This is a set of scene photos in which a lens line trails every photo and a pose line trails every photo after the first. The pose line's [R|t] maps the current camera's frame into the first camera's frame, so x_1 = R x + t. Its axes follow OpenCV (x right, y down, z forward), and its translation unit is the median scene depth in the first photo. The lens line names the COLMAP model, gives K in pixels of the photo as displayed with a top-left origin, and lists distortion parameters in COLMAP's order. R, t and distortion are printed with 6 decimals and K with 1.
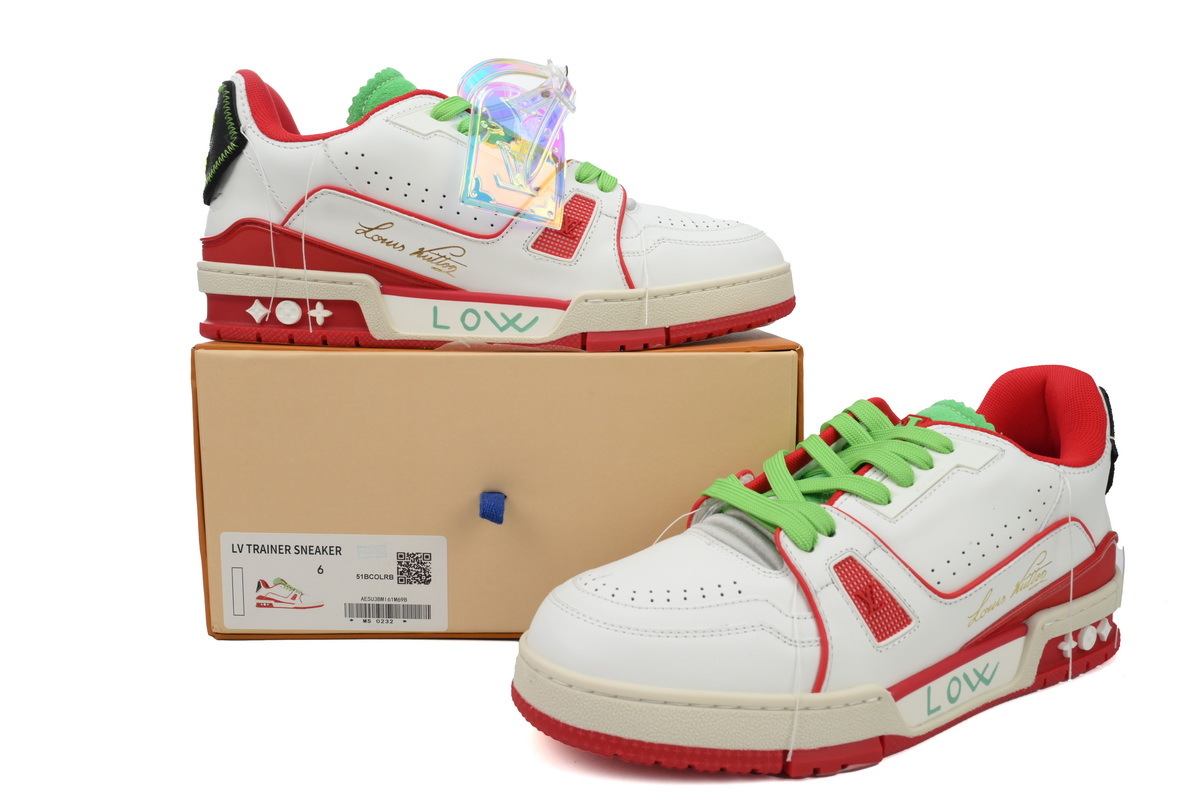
lens RADIAL K [[916.7, 0, 598.7], [0, 916.7, 396.1], [0, 0, 1]] dist [0.012065, 0.003191]
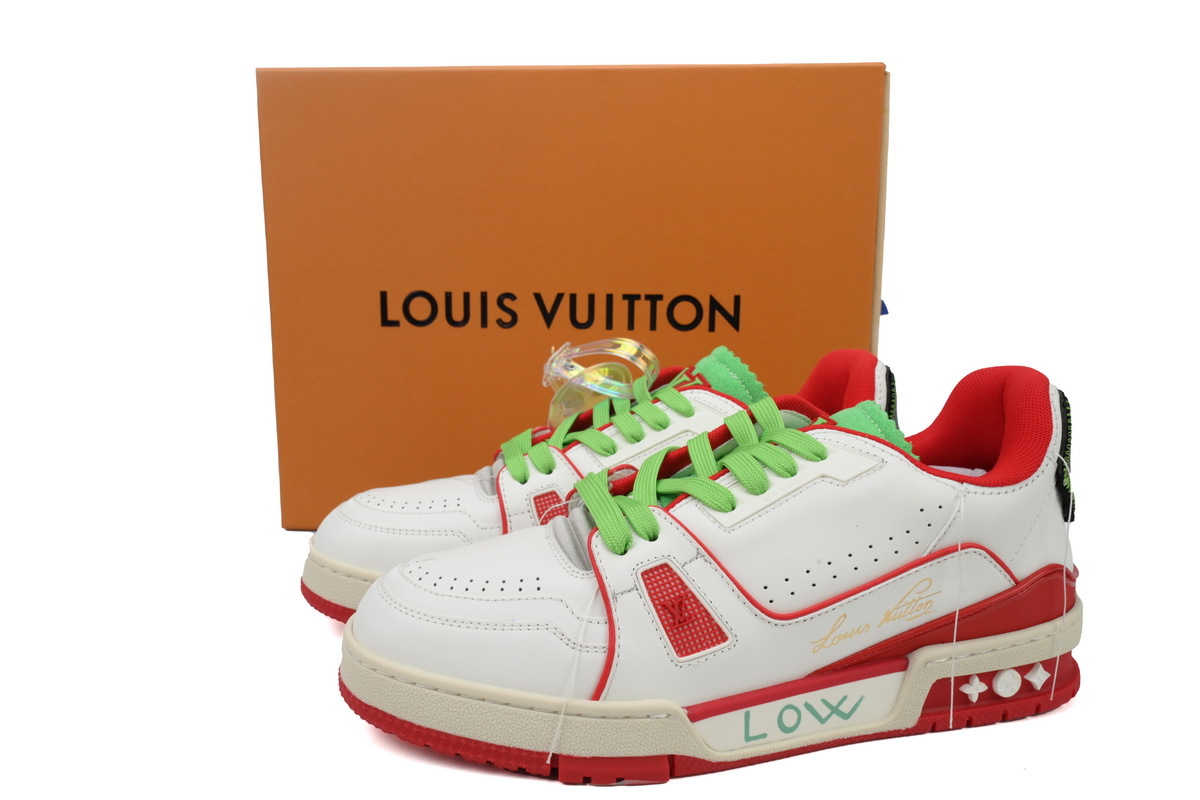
lens RADIAL K [[916.7, 0, 604.7], [0, 916.7, 401.9], [0, 0, 1]] dist [0.012065, 0.003191]
pose [[0.957551, 0.048177, -0.284211, 0.464617], [-0.036759, 0.998293, 0.045377, -0.031077], [0.285912, -0.033004, 0.957687, 0.083144]]
